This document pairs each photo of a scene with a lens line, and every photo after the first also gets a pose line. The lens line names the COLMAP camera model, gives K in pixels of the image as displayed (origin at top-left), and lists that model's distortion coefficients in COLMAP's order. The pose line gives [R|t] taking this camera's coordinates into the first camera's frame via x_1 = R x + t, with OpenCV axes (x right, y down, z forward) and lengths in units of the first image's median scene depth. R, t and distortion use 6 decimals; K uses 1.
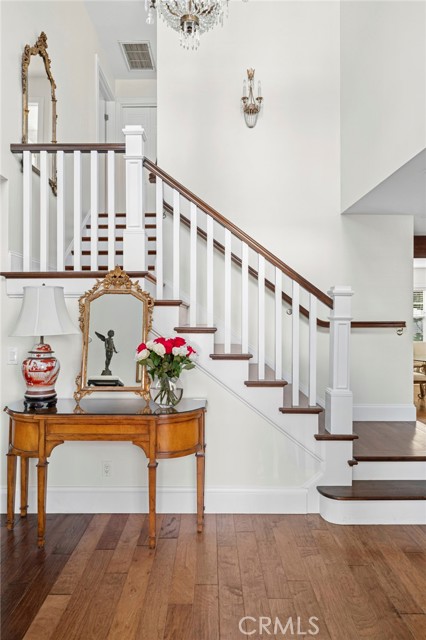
lens RADIAL K [[406.3, 0, 209.8], [0, 406.3, 316.1], [0, 0, 1]] dist [0.009348, -0.000774]
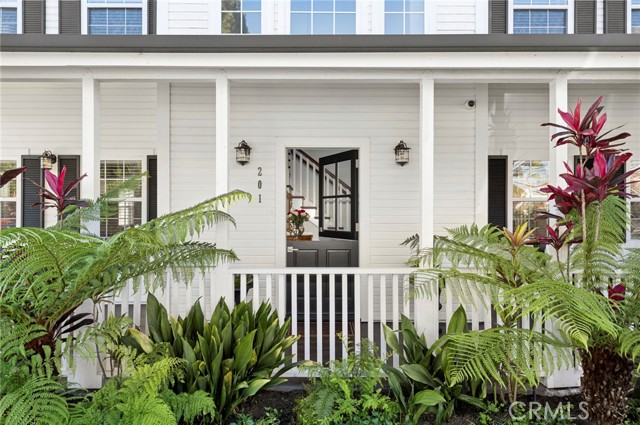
lens RADIAL K [[389.4, 0, 319.7], [0, 389.4, 210.9], [0, 0, 1]] dist [-0.000585, -0.000101]
pose [[0.999952, 0.001425, 0.009674, 0.010898], [-0.001397, 0.999995, -0.002836, 0.059818], [-0.009678, 0.002822, 0.999949, -1.393390]]
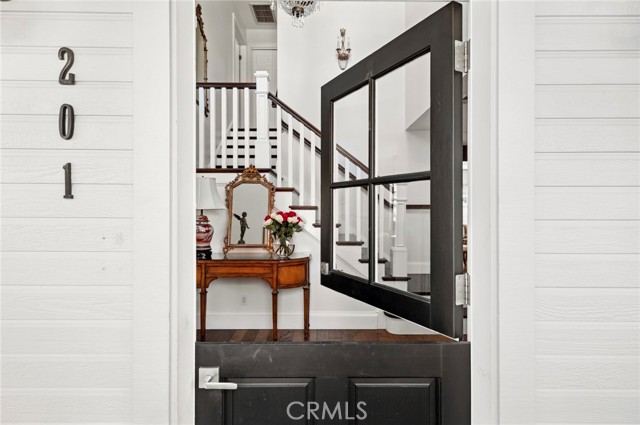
lens RADIAL K [[311.4, 0, 324.6], [0, 311.4, 209.7], [0, 0, 1]] dist [0.003529, 0.000194]
pose [[0.999772, -0.000272, 0.021354, 0.019406], [0.000058, 0.999950, 0.010008, 0.029812], [-0.021356, -0.010005, 0.999722, -0.153404]]
